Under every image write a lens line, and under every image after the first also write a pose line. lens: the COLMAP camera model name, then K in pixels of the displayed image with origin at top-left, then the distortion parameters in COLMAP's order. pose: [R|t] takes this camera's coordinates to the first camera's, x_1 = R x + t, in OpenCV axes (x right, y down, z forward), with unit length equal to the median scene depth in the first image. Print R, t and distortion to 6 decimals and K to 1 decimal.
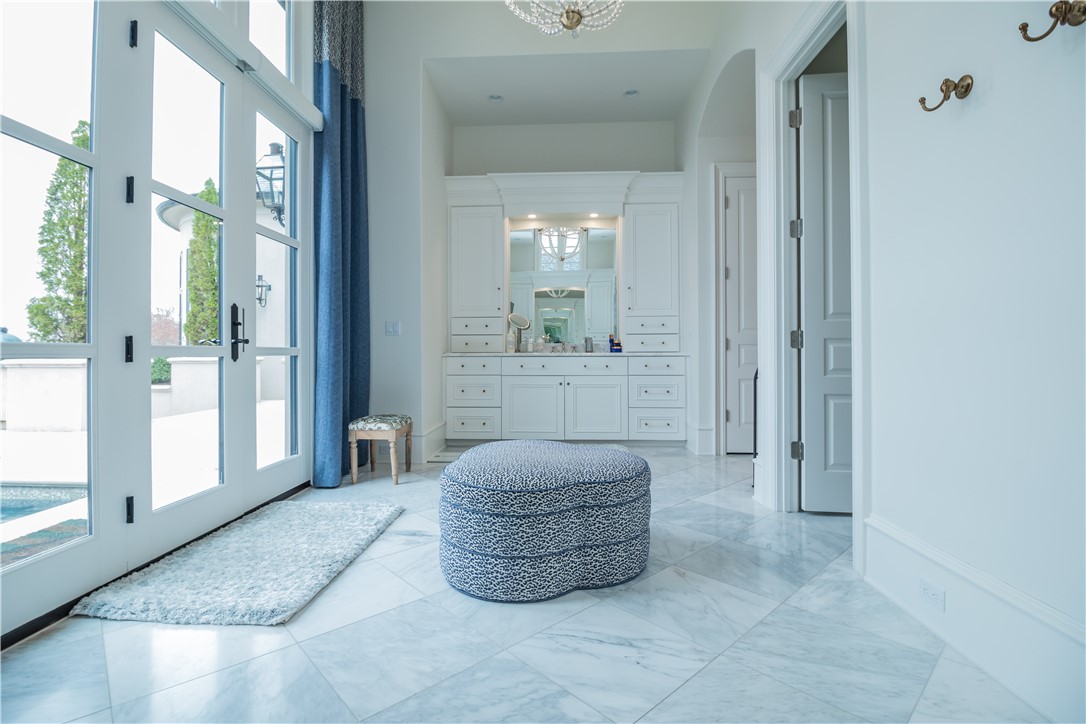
lens RADIAL K [[498.0, 0, 533.1], [0, 498.0, 354.4], [0, 0, 1]] dist [-0.000263, -0.000489]
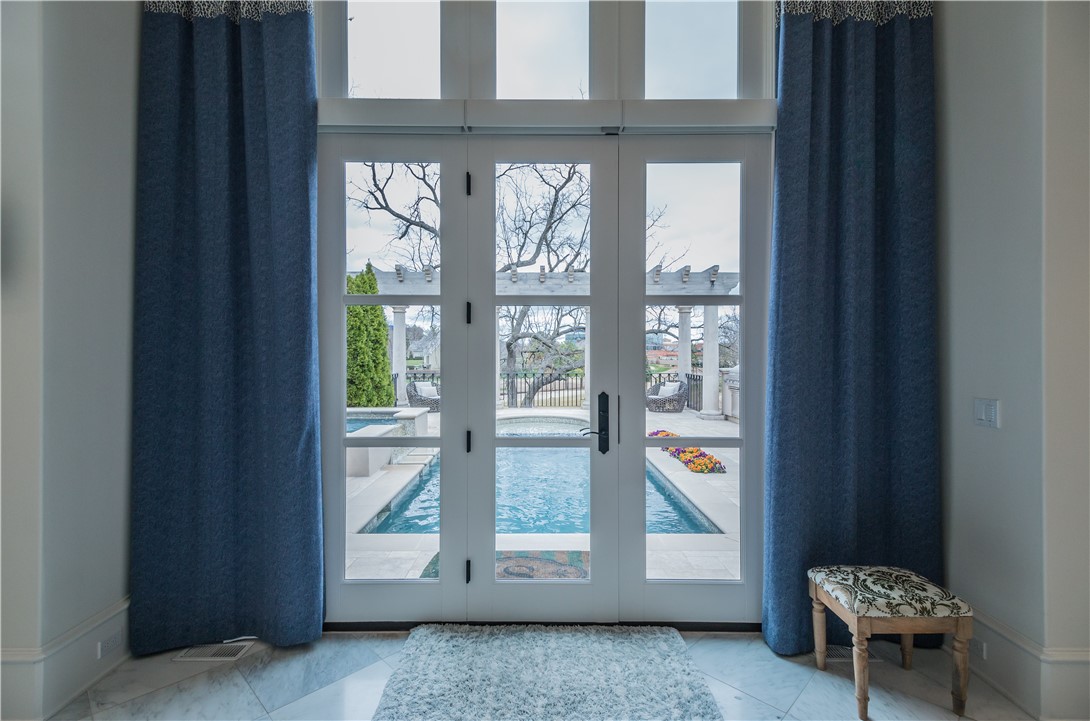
lens RADIAL K [[489.0, 0, 543.3], [0, 489.0, 356.3], [0, 0, 1]] dist [0.002653, -0.001331]
pose [[0.057823, -0.005695, -0.998311, 0.326562], [-0.010541, 0.999924, -0.006315, -0.169925], [0.998271, 0.010889, 0.057758, 0.869114]]
